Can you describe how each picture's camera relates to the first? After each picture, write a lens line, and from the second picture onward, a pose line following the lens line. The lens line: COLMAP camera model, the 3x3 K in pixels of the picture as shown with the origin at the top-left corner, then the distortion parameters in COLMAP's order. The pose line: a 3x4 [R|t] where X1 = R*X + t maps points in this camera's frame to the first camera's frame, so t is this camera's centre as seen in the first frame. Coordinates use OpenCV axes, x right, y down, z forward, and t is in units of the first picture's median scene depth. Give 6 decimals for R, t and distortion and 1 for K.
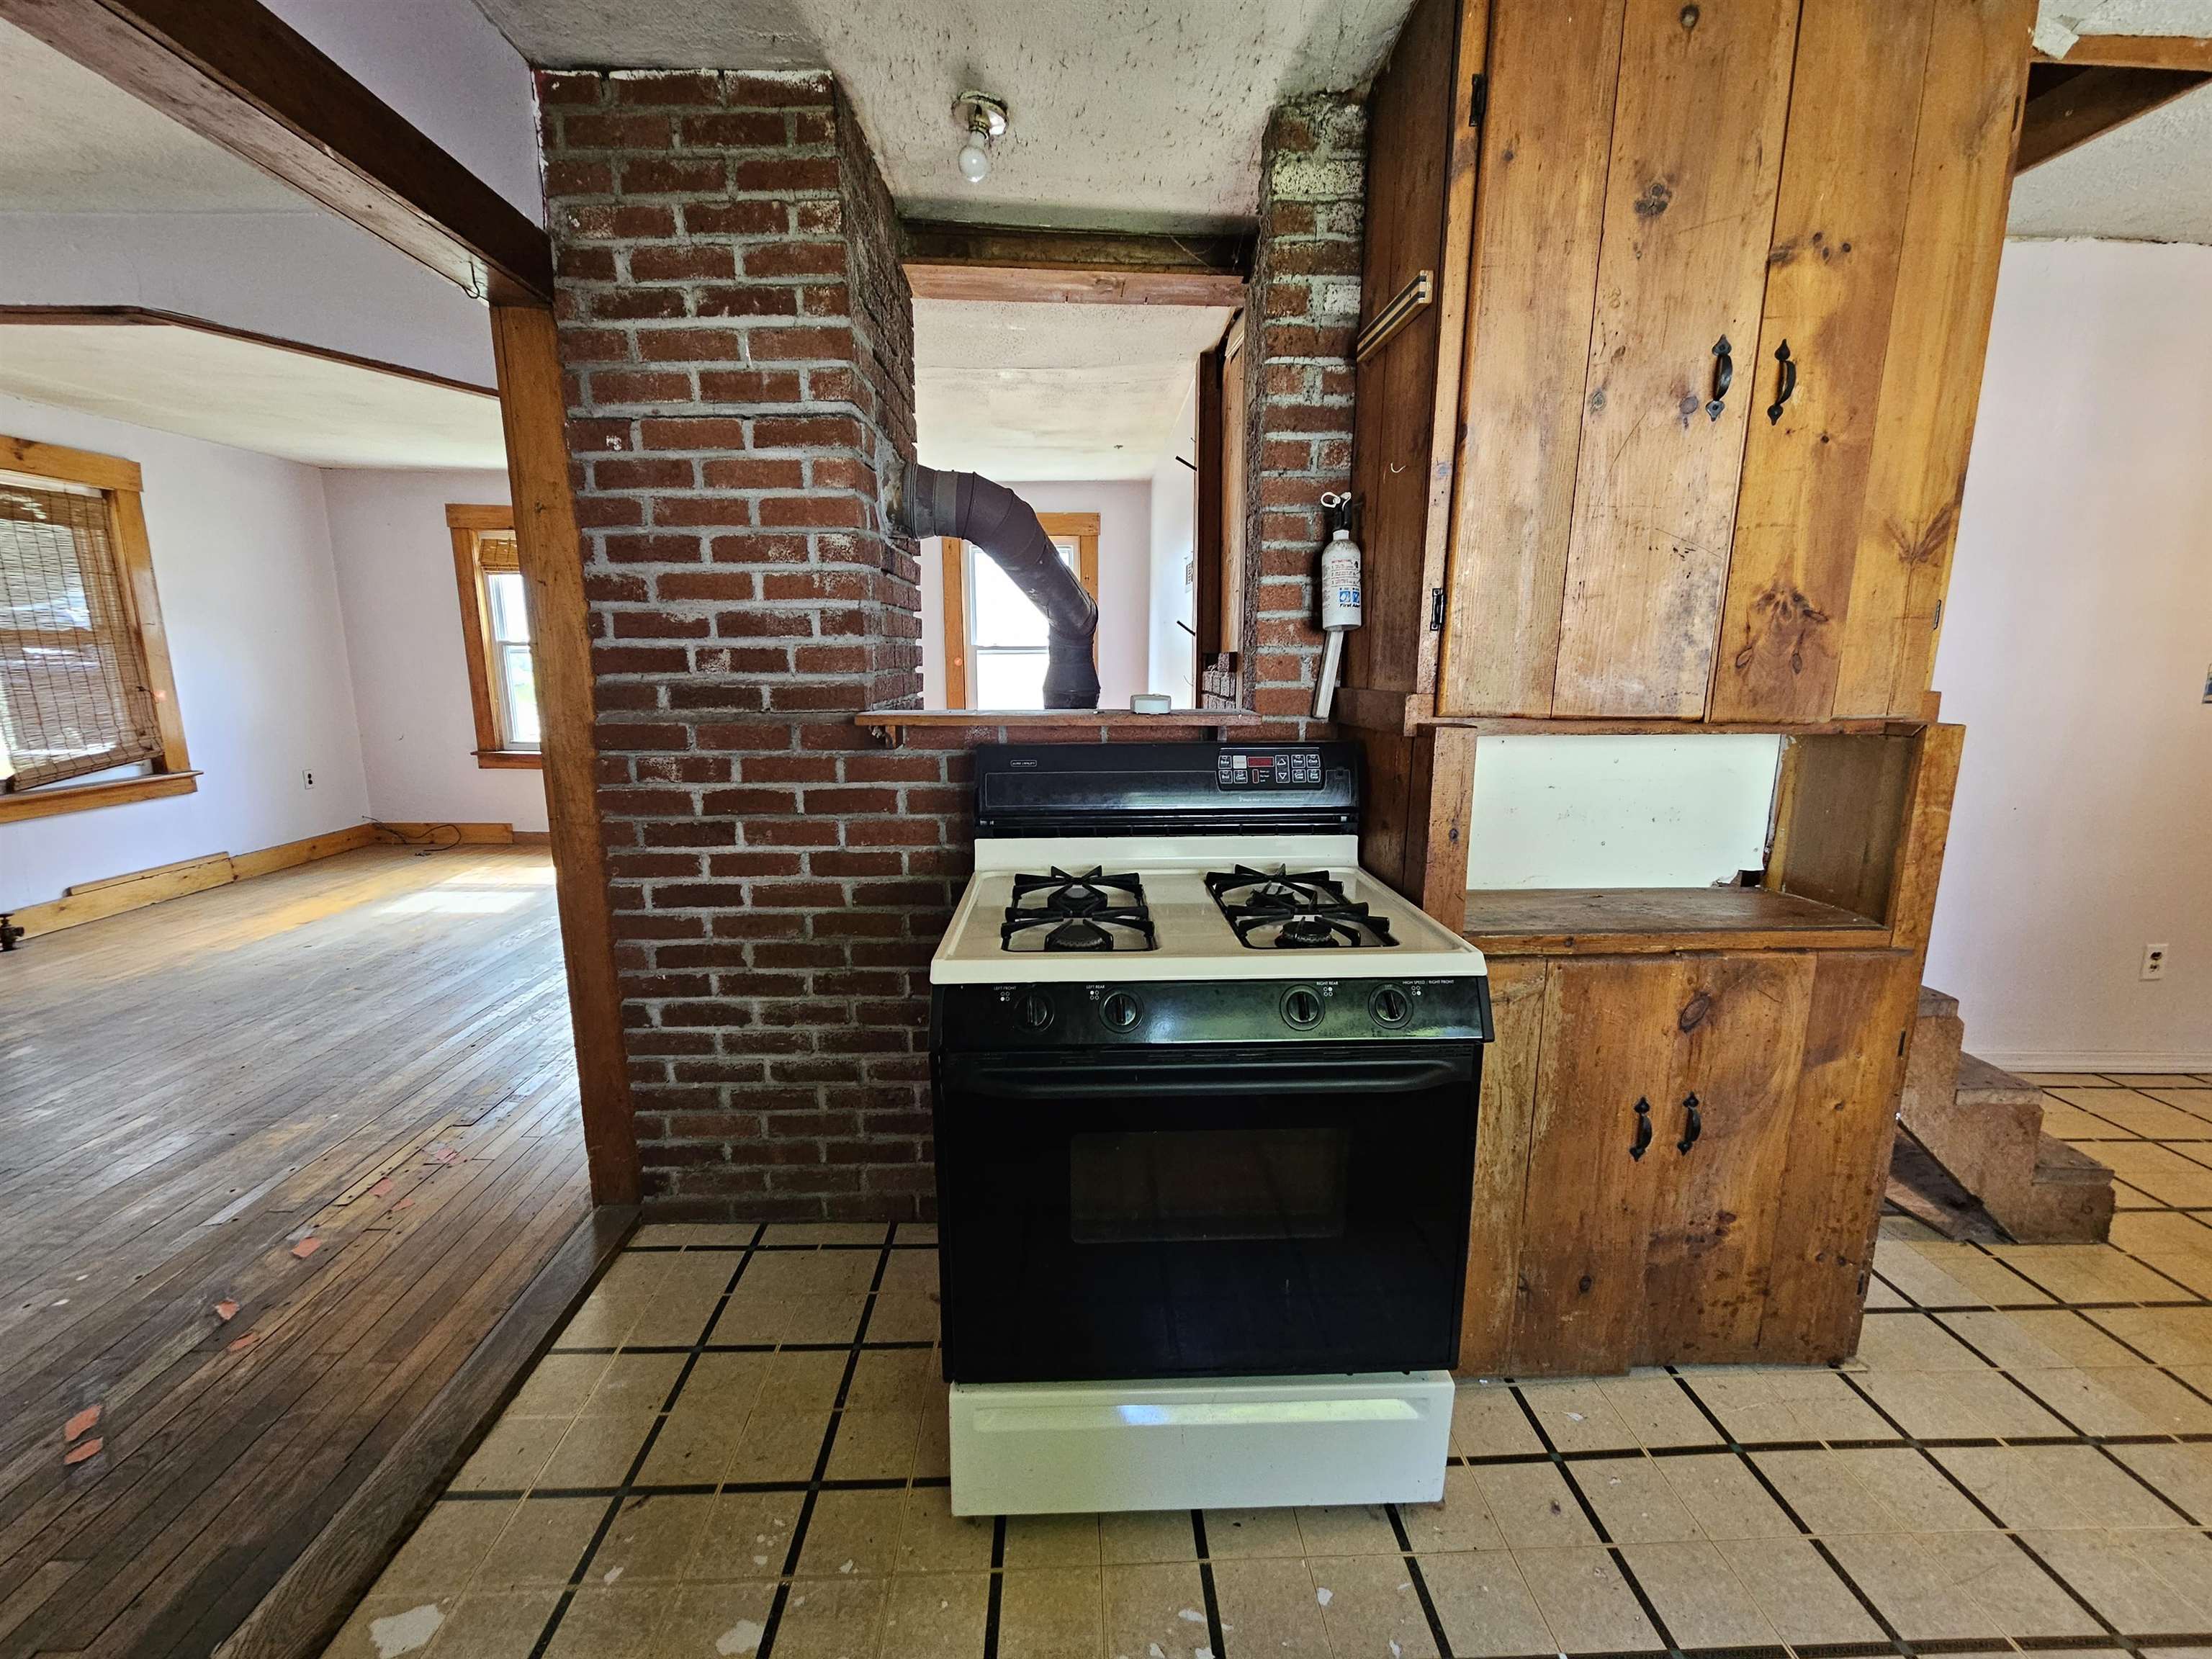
lens RADIAL K [[909.8, 0, 1096.0], [0, 909.8, 832.3], [0, 0, 1]] dist [0.002418, -0.002090]
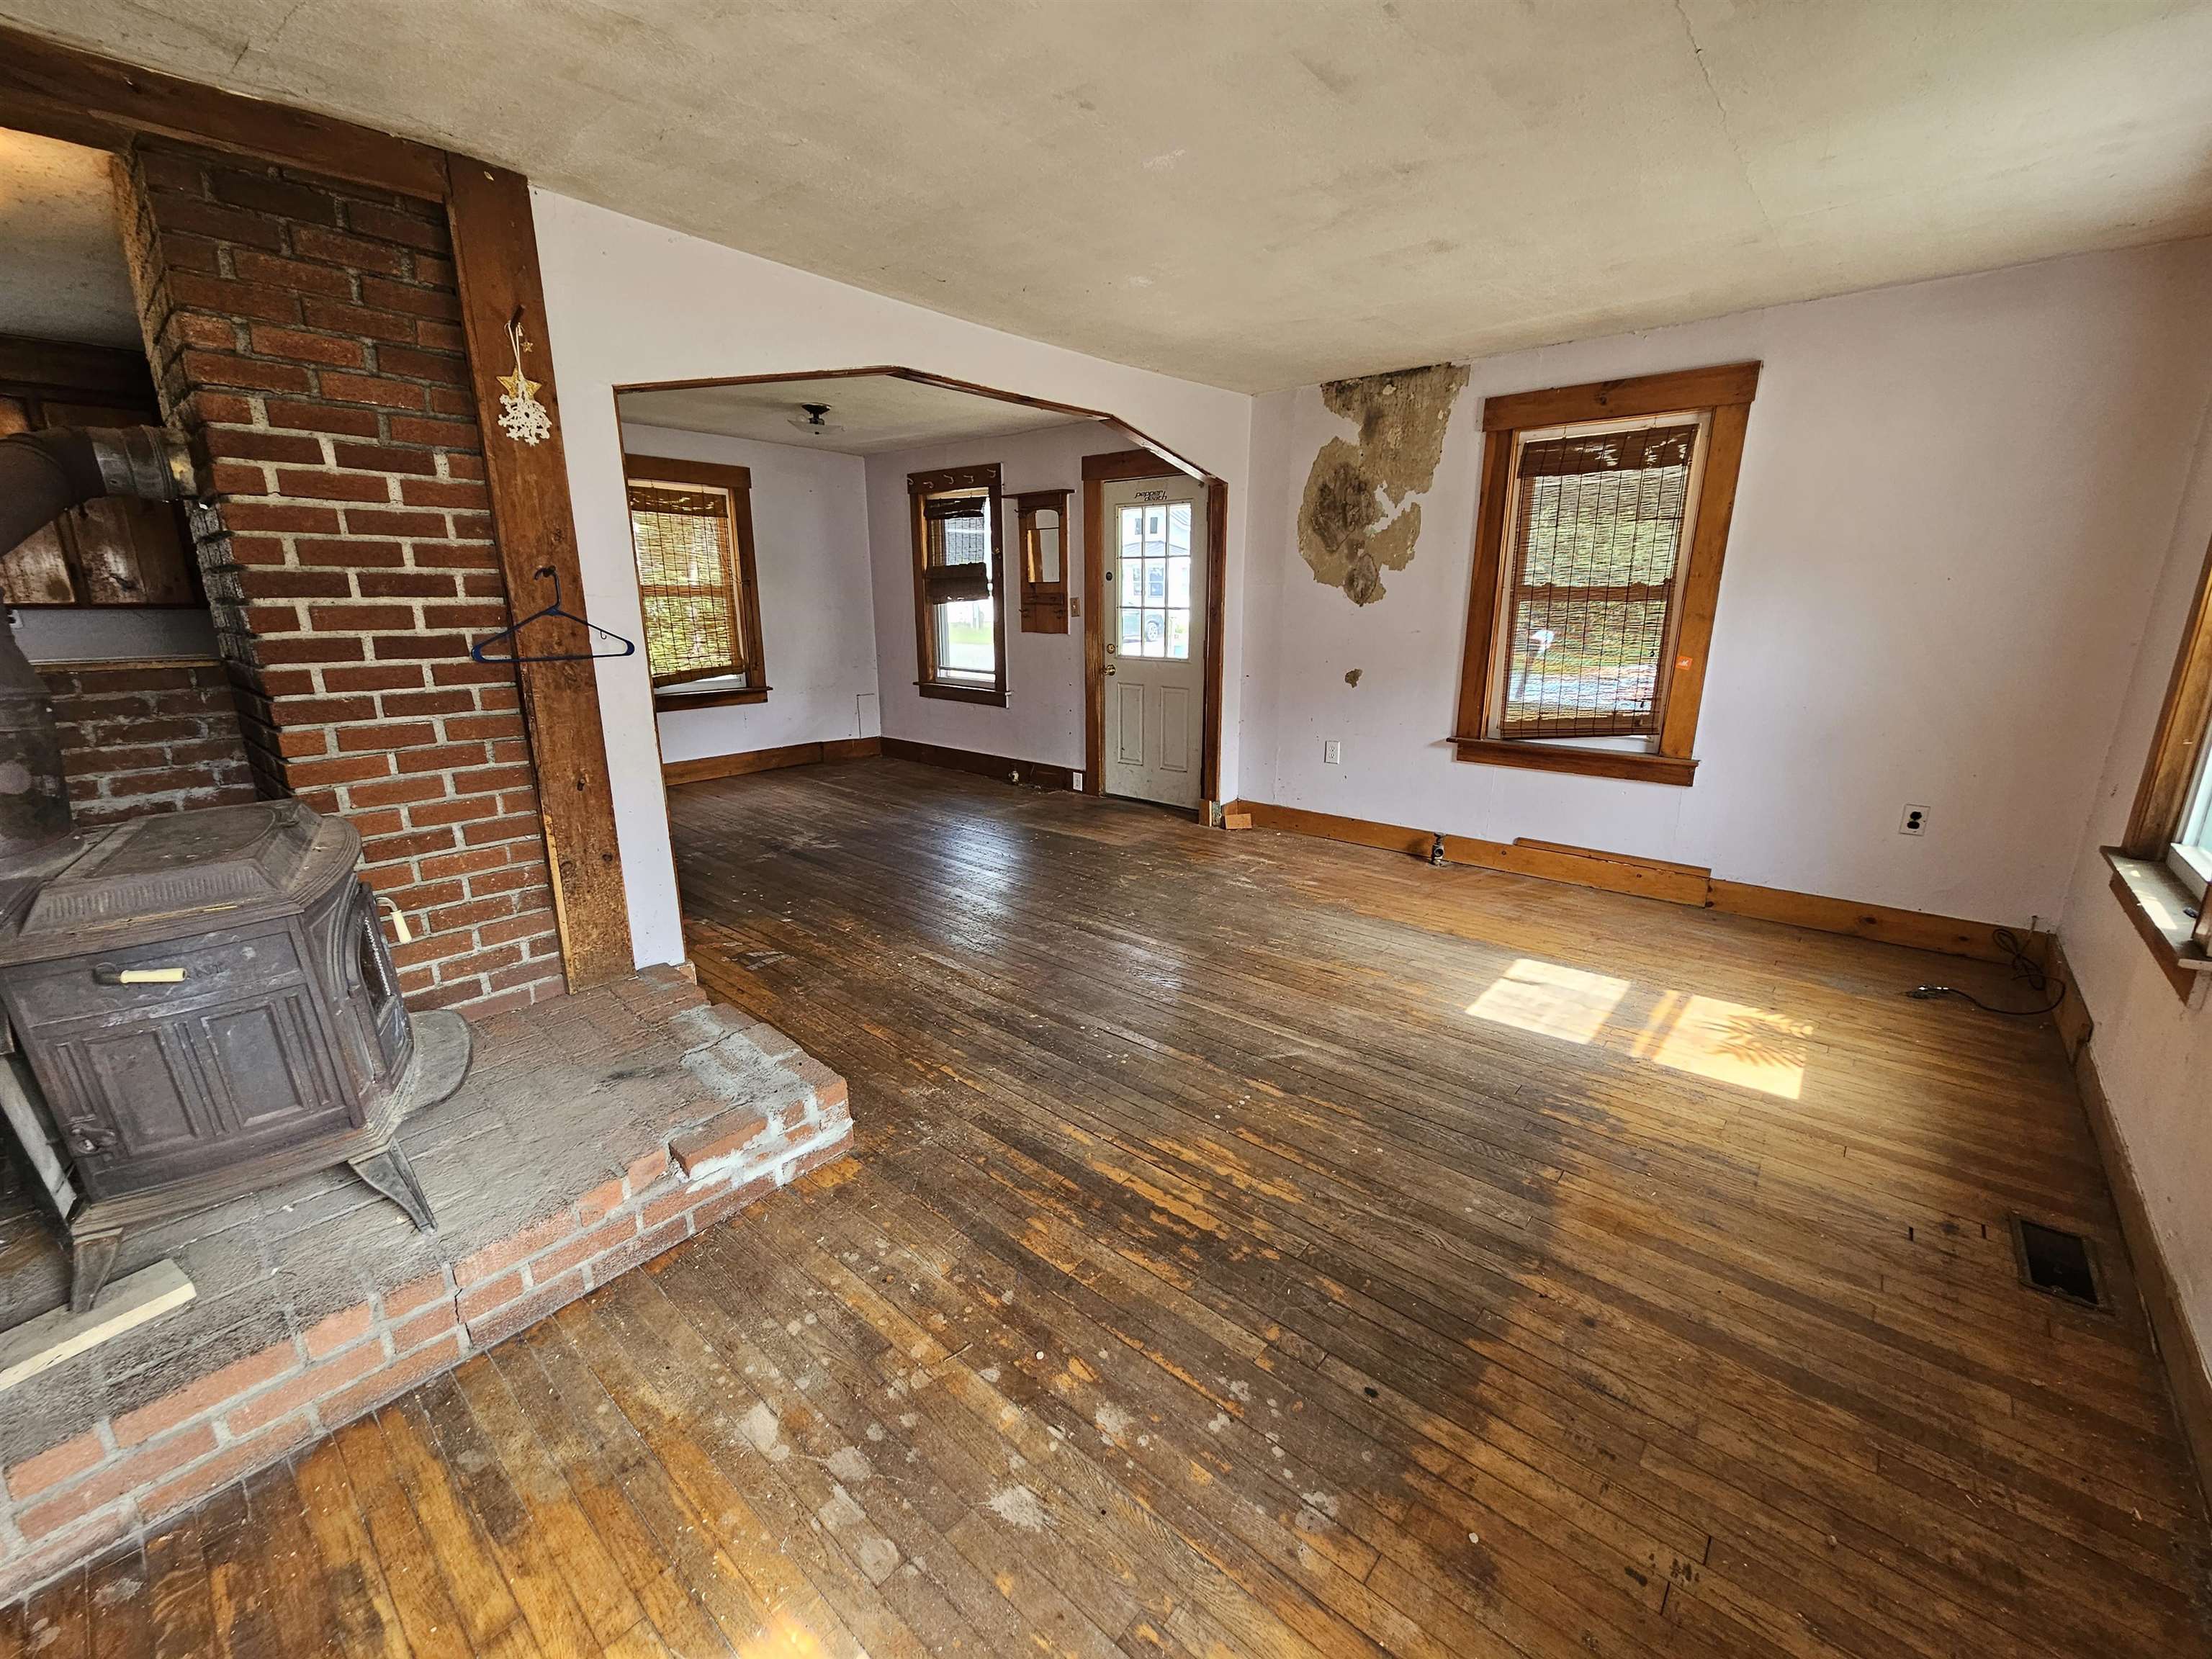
lens RADIAL K [[909.8, 0, 1098.0], [0, 909.8, 834.2], [0, 0, 1]] dist [0.002418, -0.002090]
pose [[-0.681303, 0.181963, -0.709025, -0.142669], [-0.143074, 0.916826, 0.372773, -0.618504], [0.717883, 0.355414, -0.598602, 3.016431]]
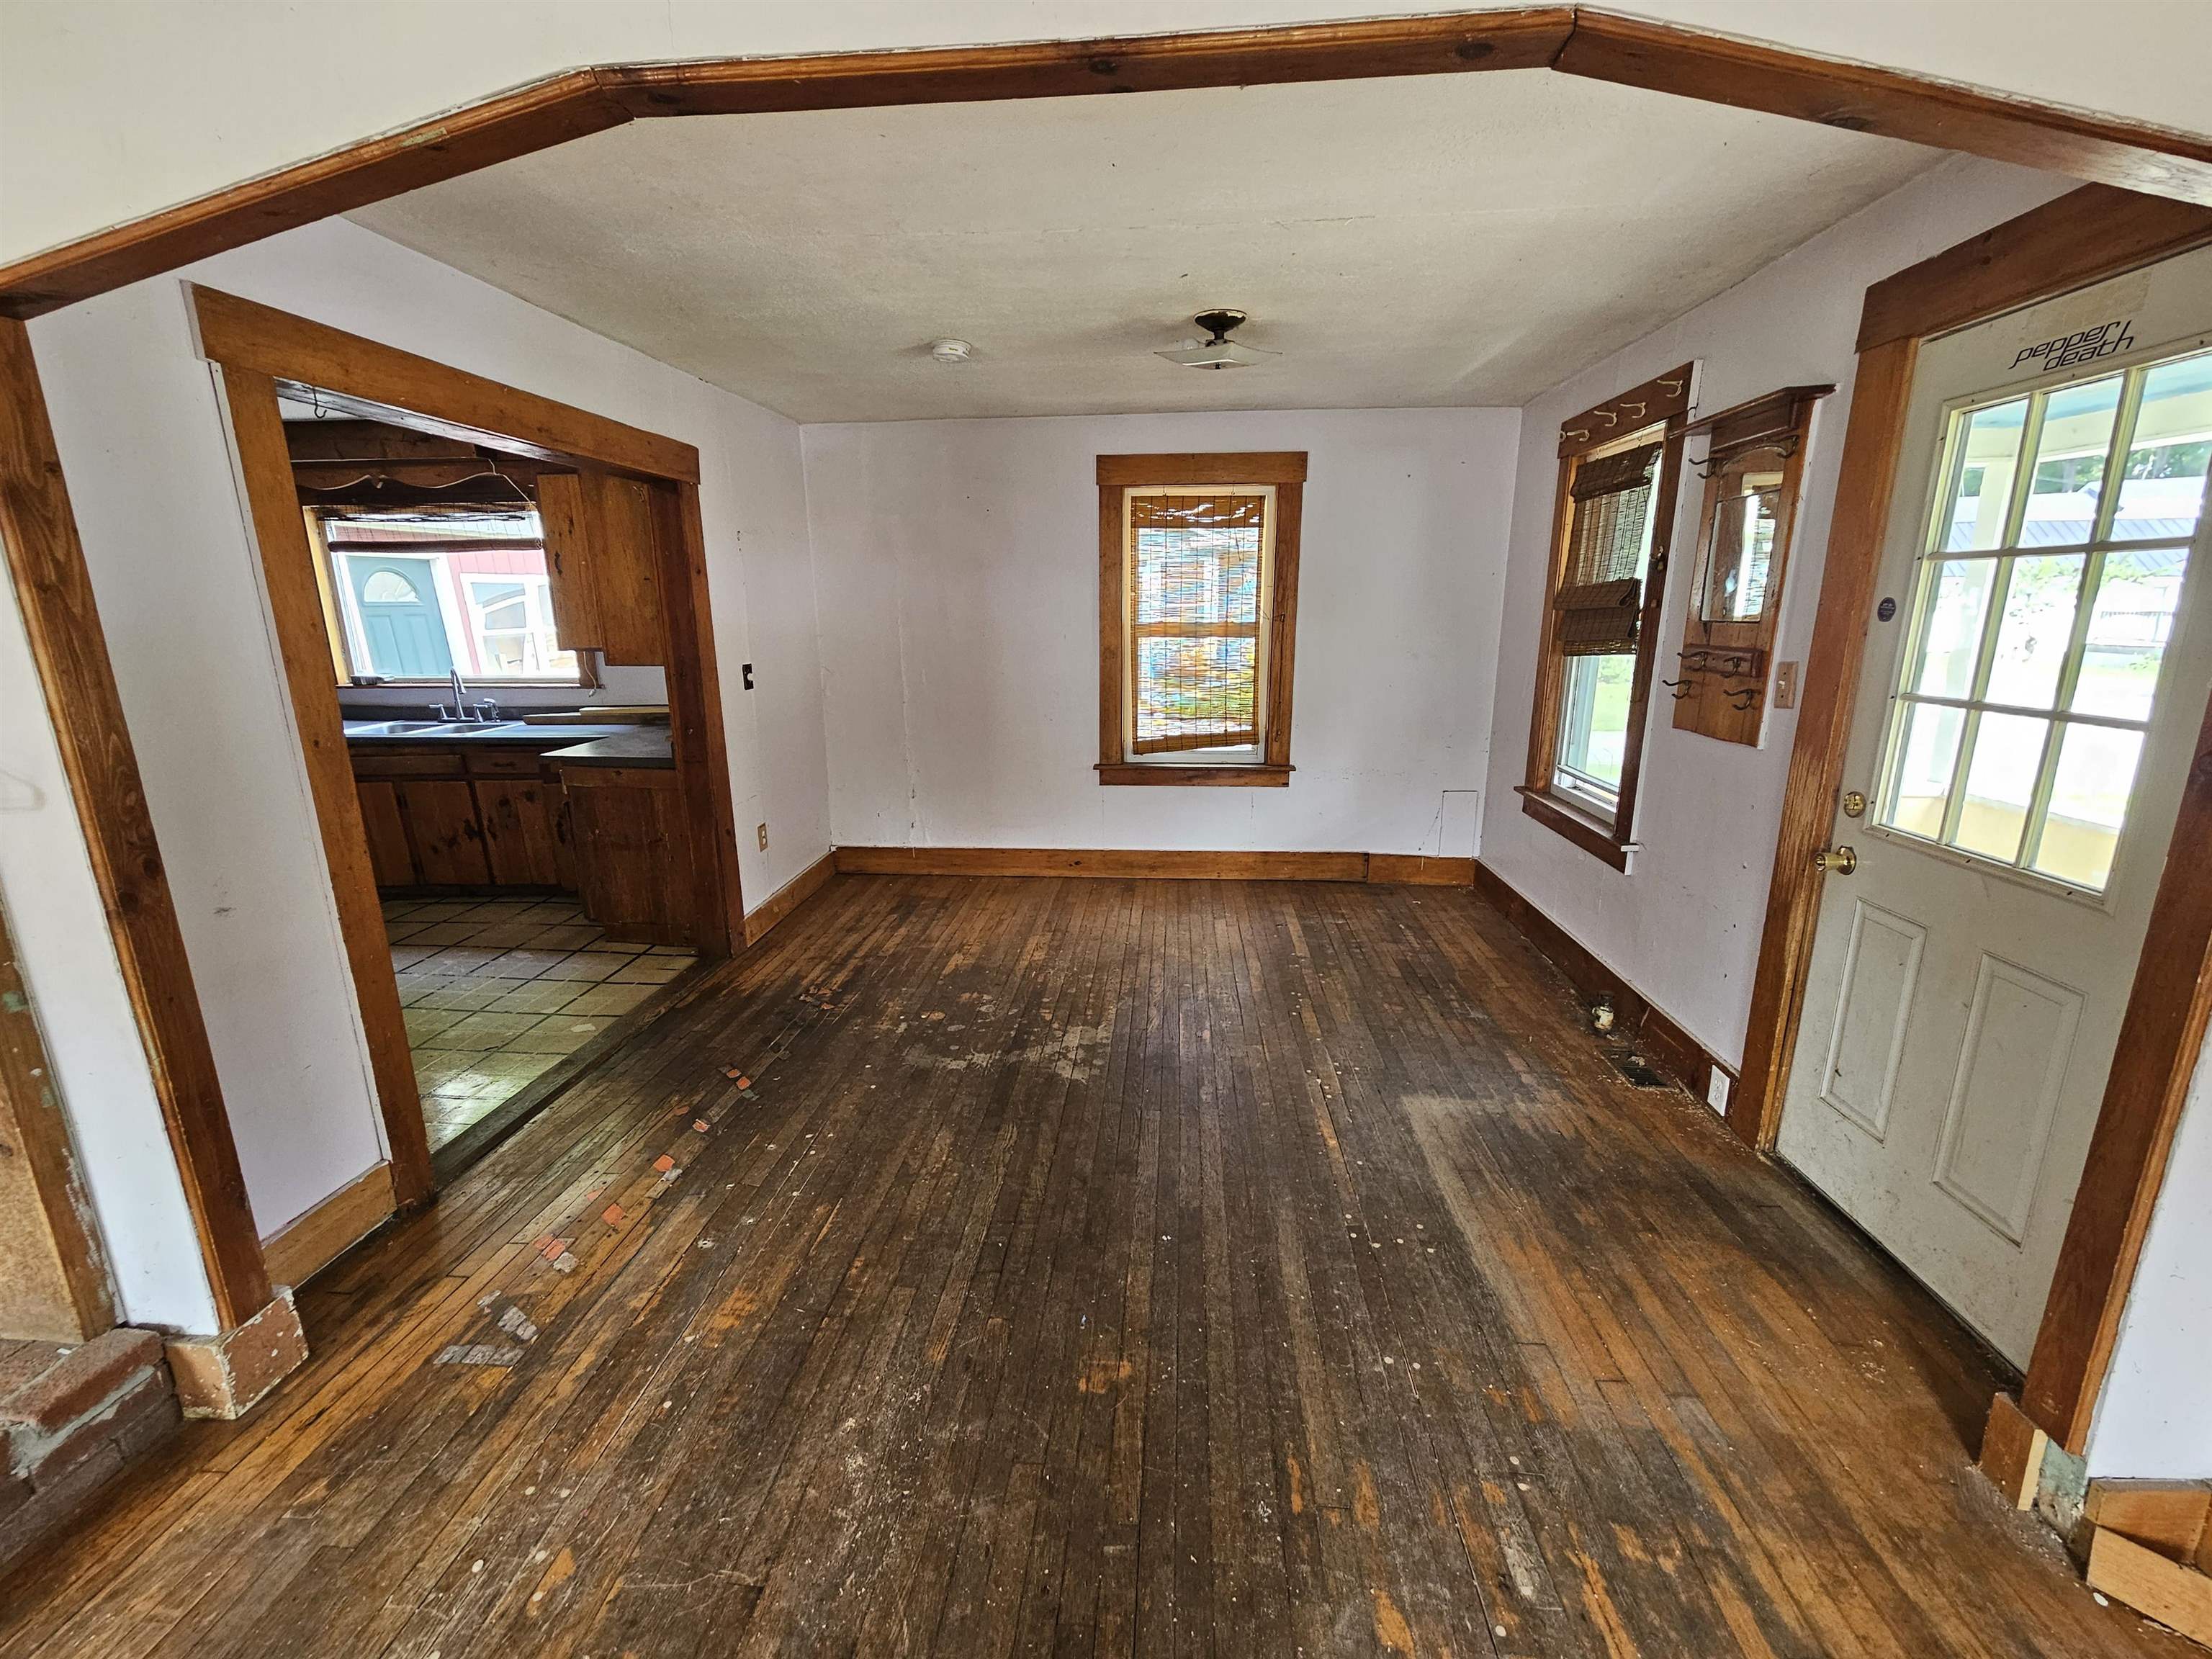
lens RADIAL K [[909.8, 0, 1095.2], [0, 909.8, 834.2], [0, 0, 1]] dist [0.002418, -0.002090]
pose [[-0.992470, -0.027286, 0.119410, -1.766440], [0.025210, 0.908499, 0.417125, -0.508647], [-0.119866, 0.416994, -0.900971, 2.073483]]
